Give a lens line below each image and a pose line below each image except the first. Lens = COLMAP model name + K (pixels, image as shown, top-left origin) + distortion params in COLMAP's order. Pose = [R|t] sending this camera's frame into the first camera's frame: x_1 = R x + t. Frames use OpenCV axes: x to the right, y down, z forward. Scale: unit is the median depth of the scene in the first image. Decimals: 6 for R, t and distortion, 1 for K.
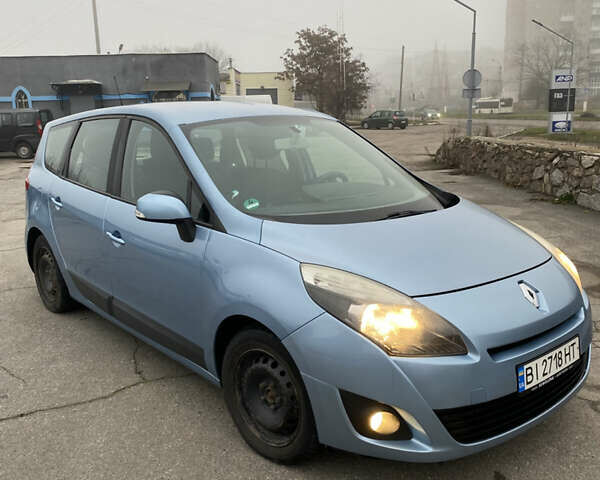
lens RADIAL K [[630.0, 0, 300.0], [0, 630.0, 240.0], [0, 0, 1]] dist [0.018809, -0.000306]
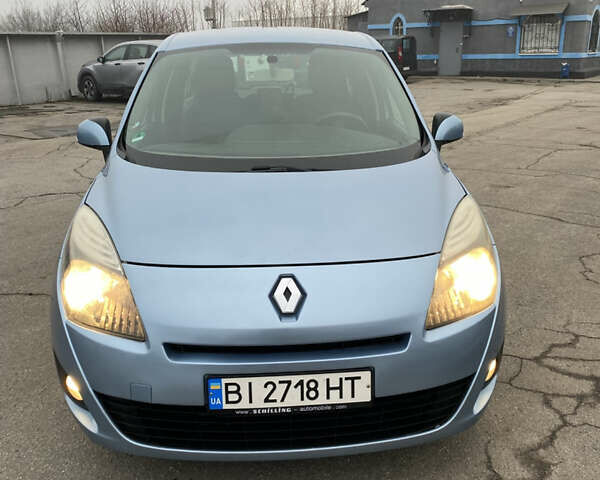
lens RADIAL K [[630.0, 0, 300.0], [0, 630.0, 240.0], [0, 0, 1]] dist [0.018809, -0.000306]
pose [[0.794343, 0.188978, -0.577327, 0.785925], [-0.125603, 0.980937, 0.148275, -0.087002], [0.594343, -0.045267, 0.802937, 0.415401]]
